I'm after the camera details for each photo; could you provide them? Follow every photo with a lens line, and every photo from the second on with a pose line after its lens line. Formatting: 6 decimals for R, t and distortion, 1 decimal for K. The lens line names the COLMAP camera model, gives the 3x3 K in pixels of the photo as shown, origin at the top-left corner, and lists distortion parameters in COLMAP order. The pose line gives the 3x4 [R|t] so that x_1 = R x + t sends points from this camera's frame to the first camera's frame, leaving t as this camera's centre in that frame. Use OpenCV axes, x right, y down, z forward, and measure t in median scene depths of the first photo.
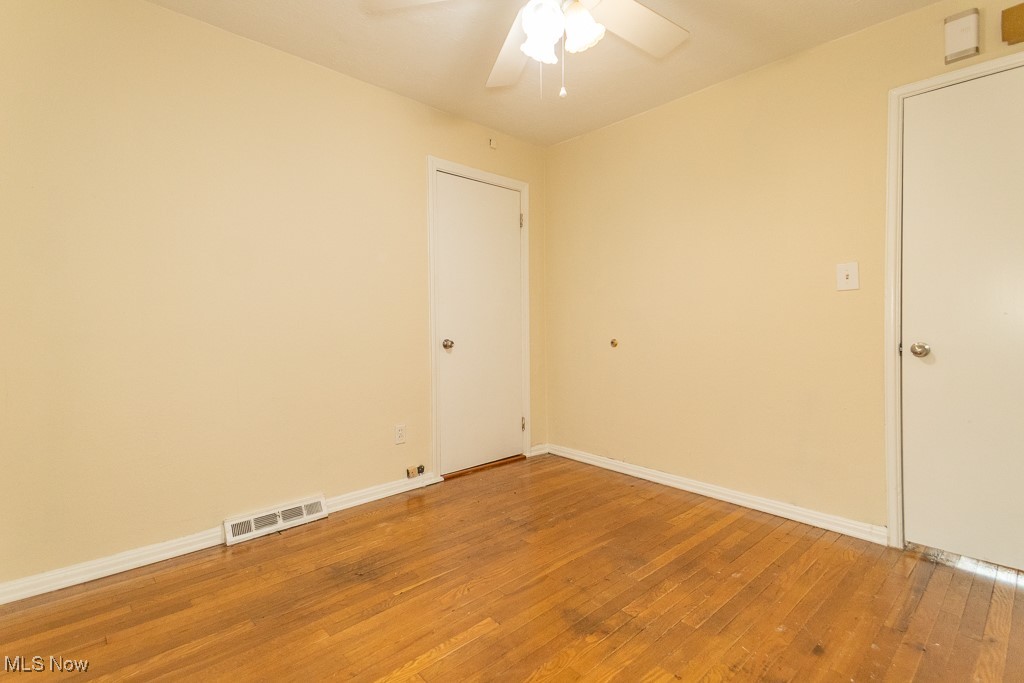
lens RADIAL K [[474.5, 0, 512.5], [0, 474.5, 333.7], [0, 0, 1]] dist [0.077532, -0.029893]
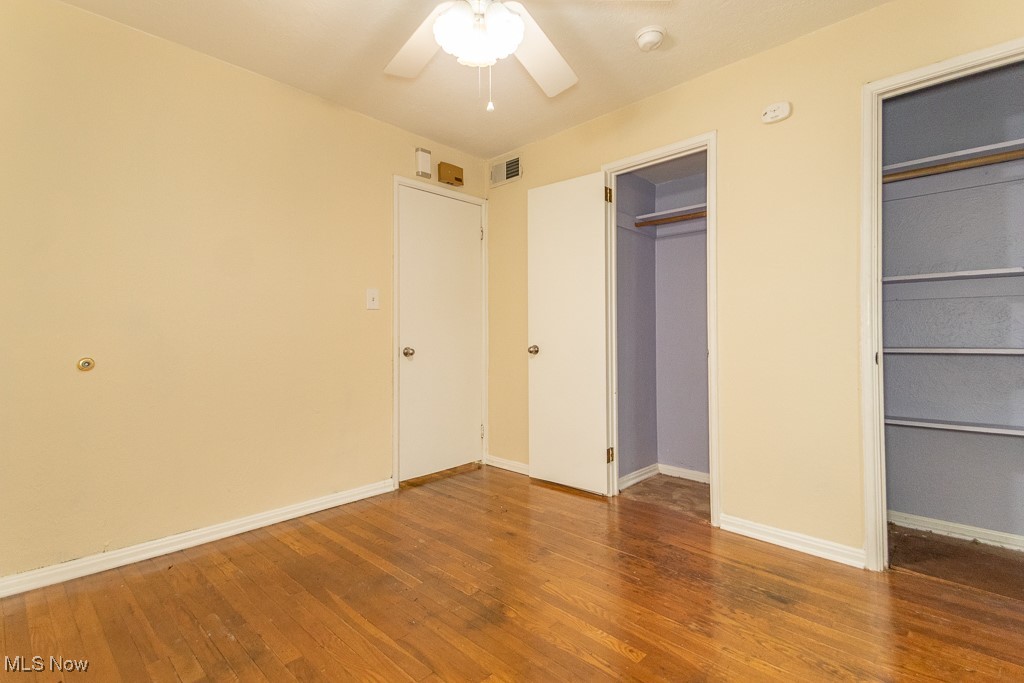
lens RADIAL K [[474.5, 0, 512.5], [0, 474.5, 333.7], [0, 0, 1]] dist [0.077532, -0.029893]
pose [[-0.052611, 0.018095, 0.998451, -0.637639], [0.024298, 0.999563, -0.016835, 0.008057], [-0.998319, 0.023375, -0.053028, 0.703730]]
